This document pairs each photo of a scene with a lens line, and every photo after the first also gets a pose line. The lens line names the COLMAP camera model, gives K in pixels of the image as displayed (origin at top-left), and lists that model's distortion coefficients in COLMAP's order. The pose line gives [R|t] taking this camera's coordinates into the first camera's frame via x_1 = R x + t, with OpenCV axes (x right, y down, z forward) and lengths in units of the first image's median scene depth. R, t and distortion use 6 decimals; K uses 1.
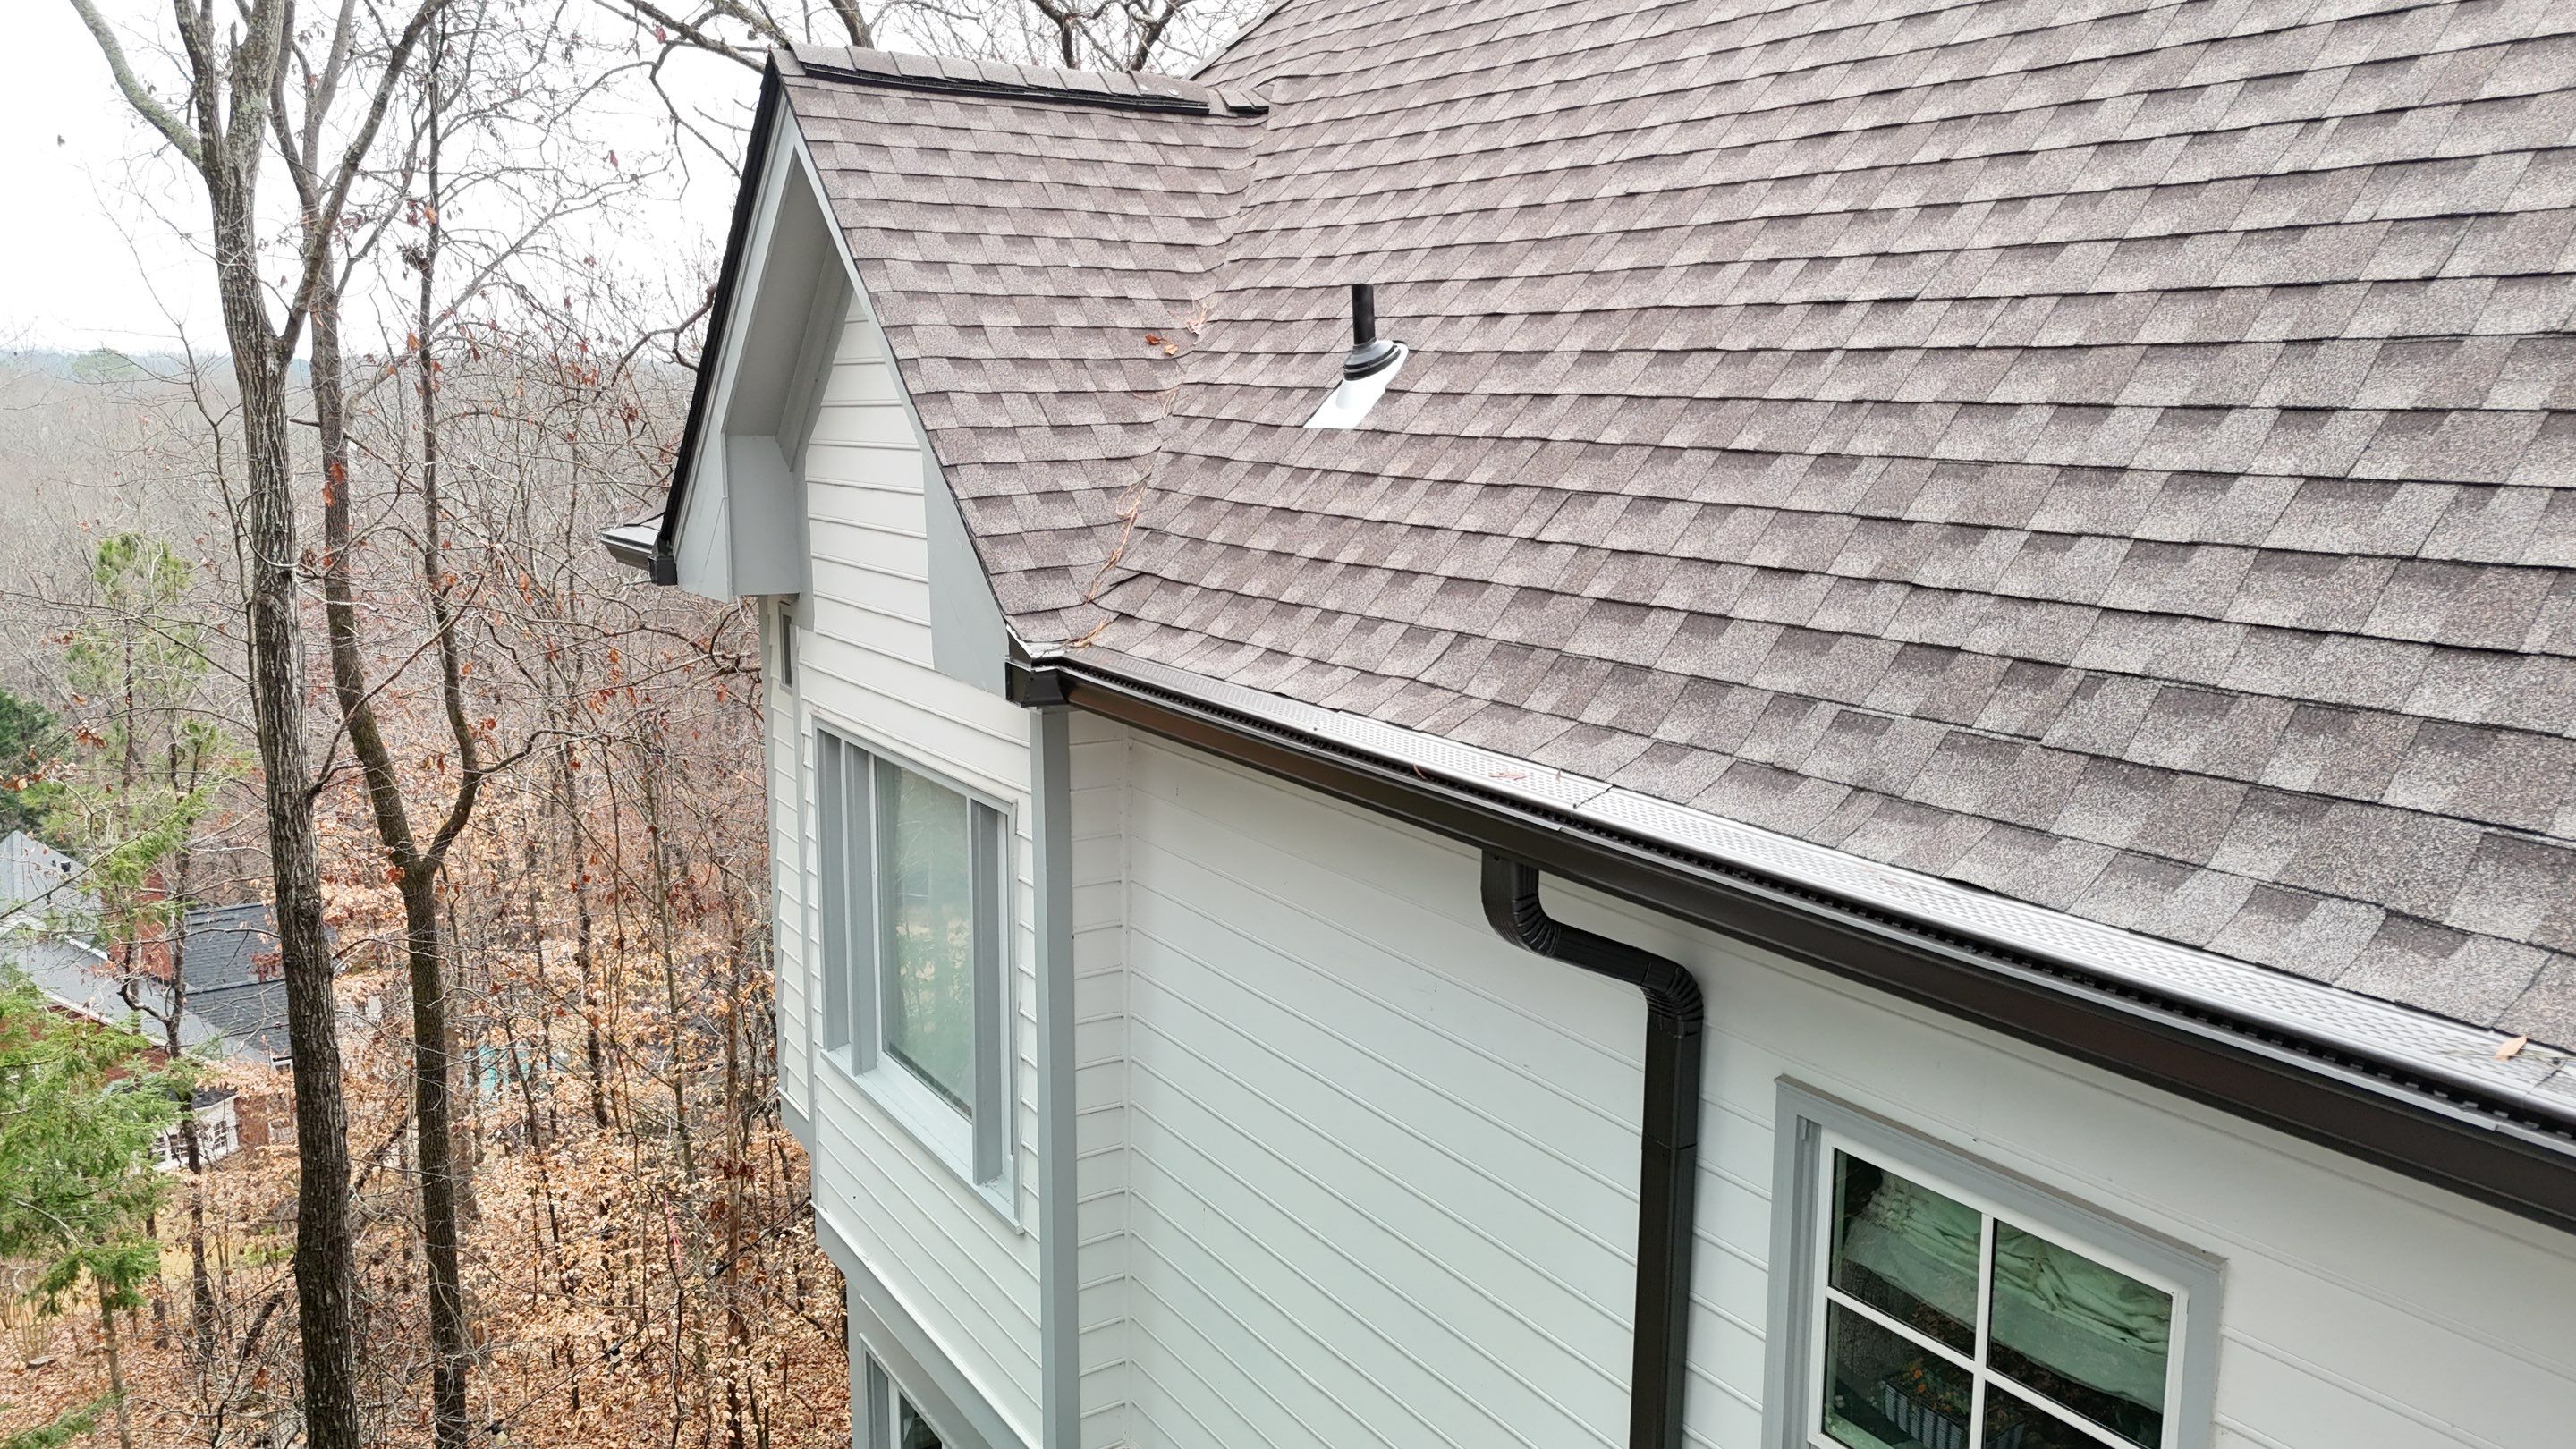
lens RADIAL K [[1879.8, 0, 1295.8], [0, 1879.8, 717.3], [0, 0, 1]] dist [0.074134, -0.061779]
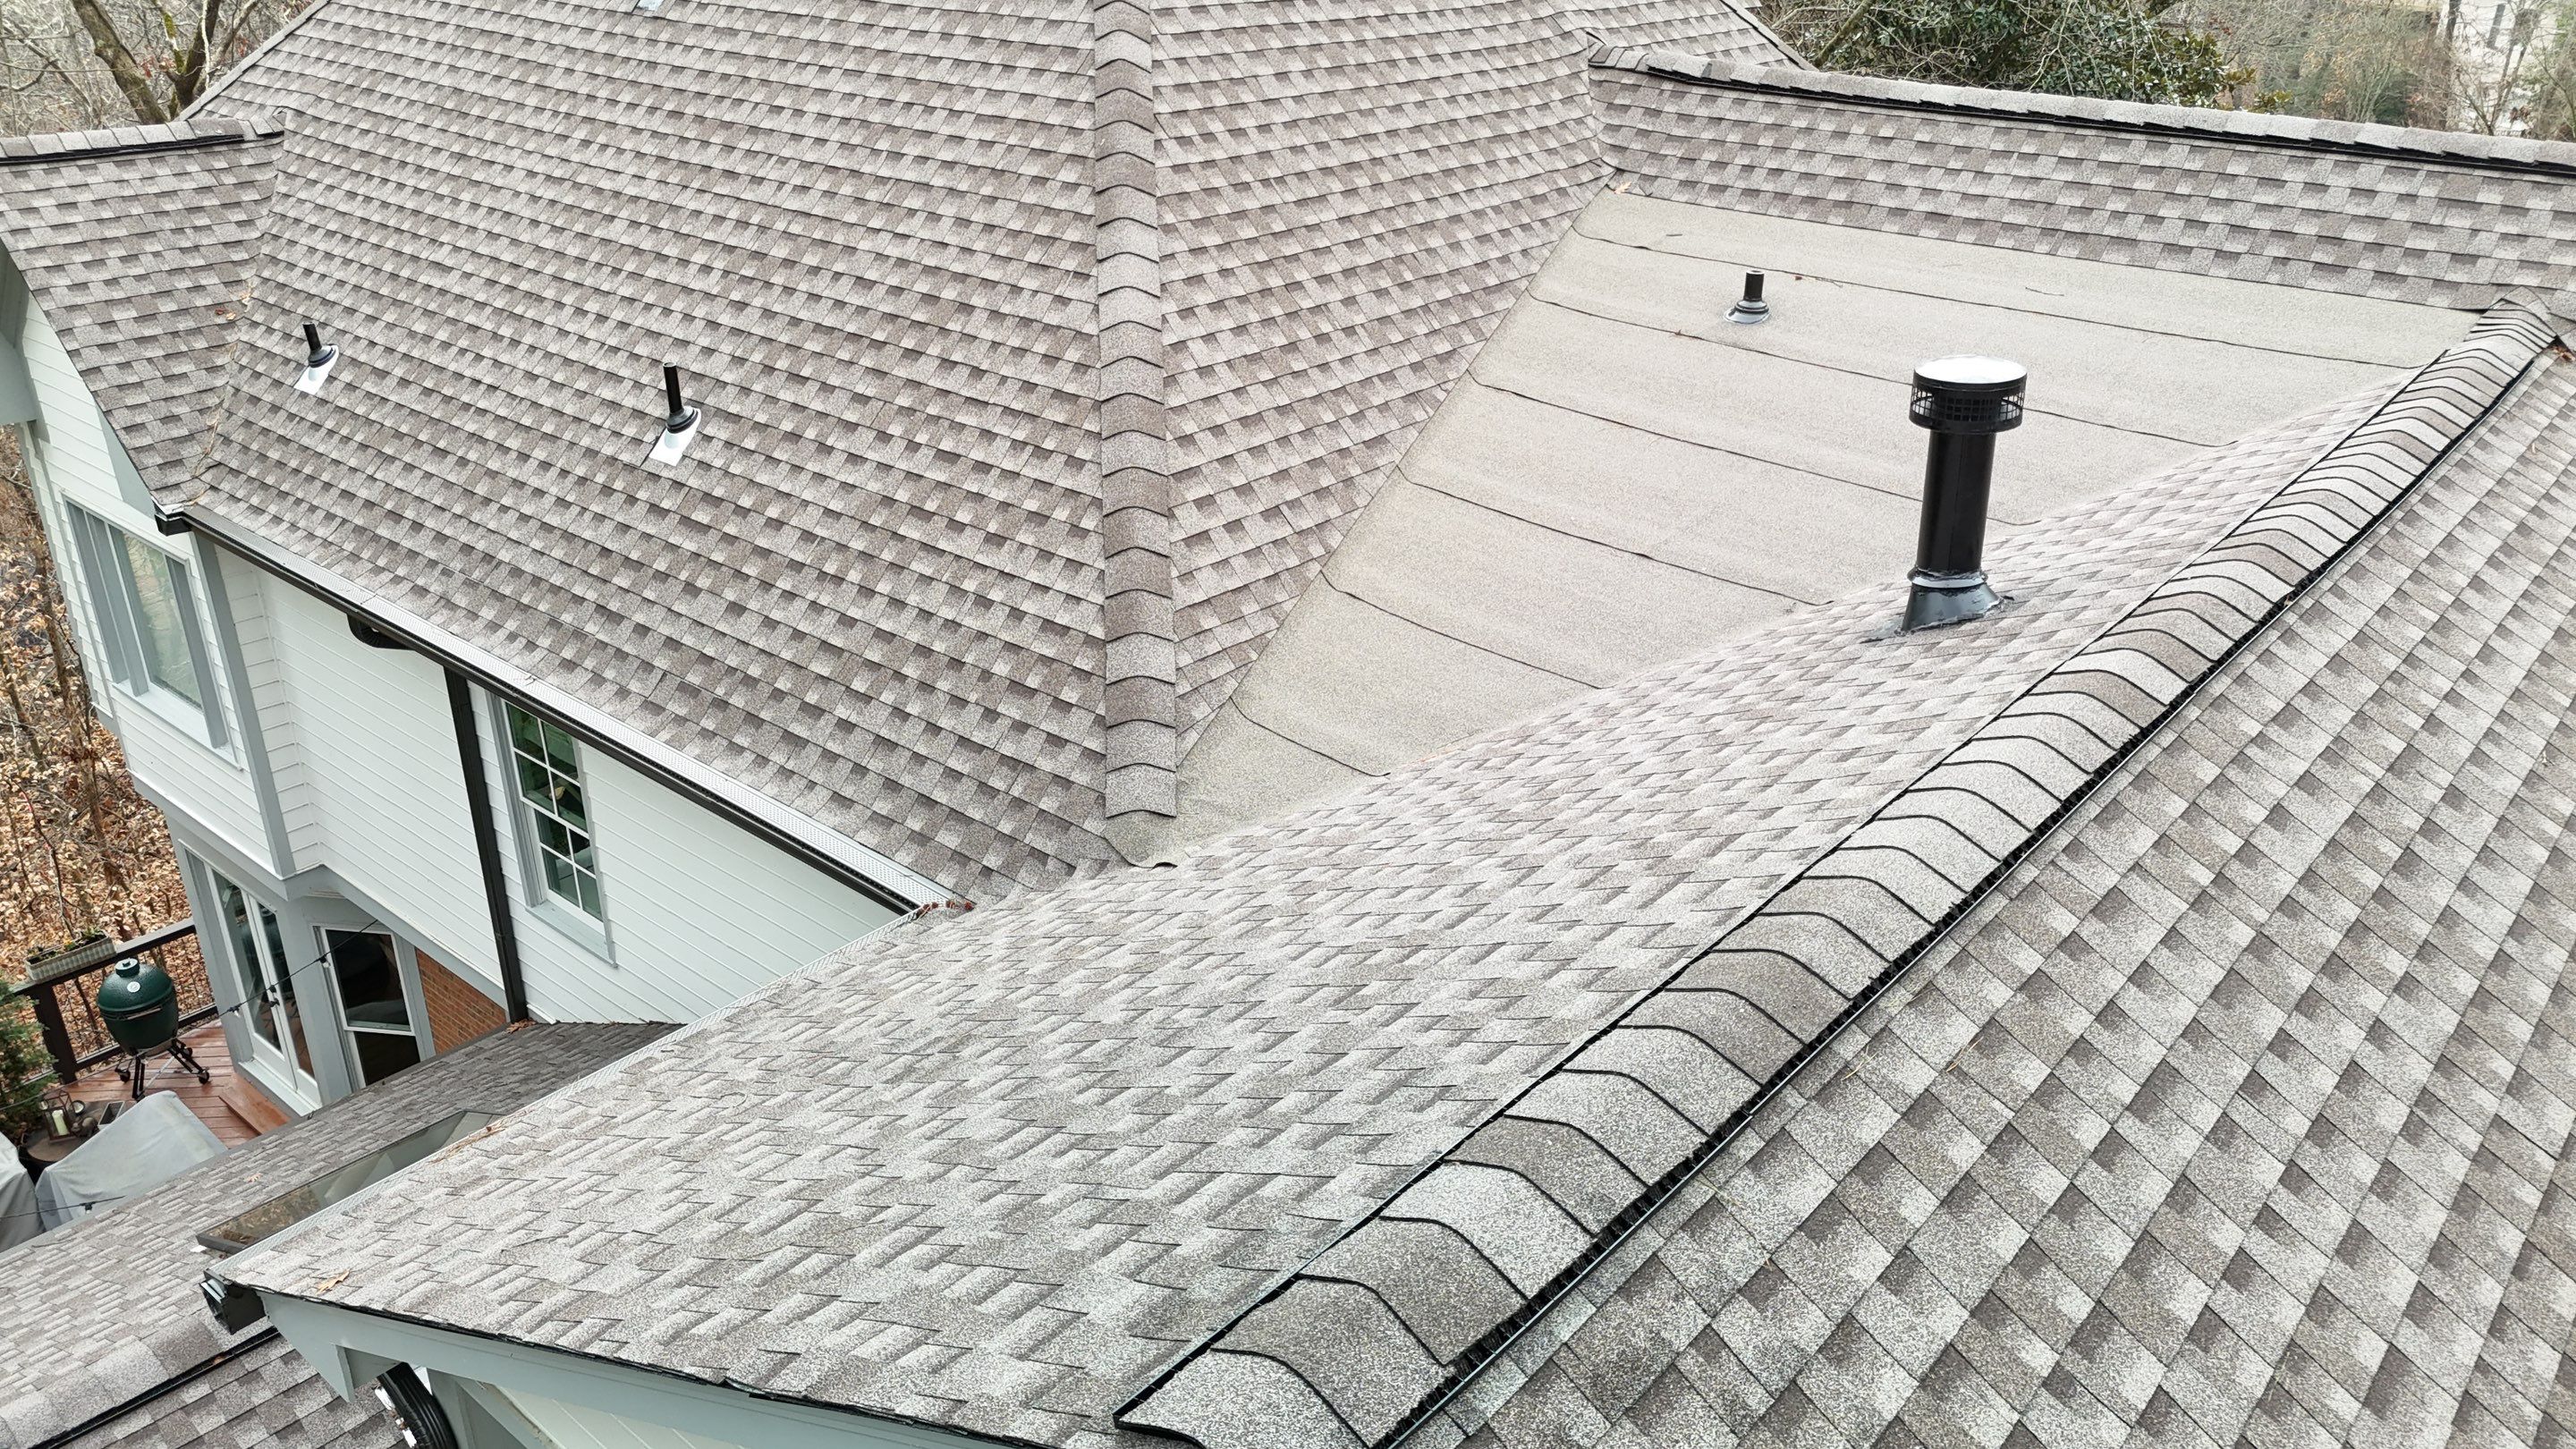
lens RADIAL K [[1879.8, 0, 1271.5], [0, 1879.8, 732.9], [0, 0, 1]] dist [0.074134, -0.061779]
pose [[0.957571, -0.115477, 0.264051, 0.382134], [0.039880, 0.960494, 0.275428, -0.283291], [-0.285425, -0.253212, 0.924347, -1.195972]]
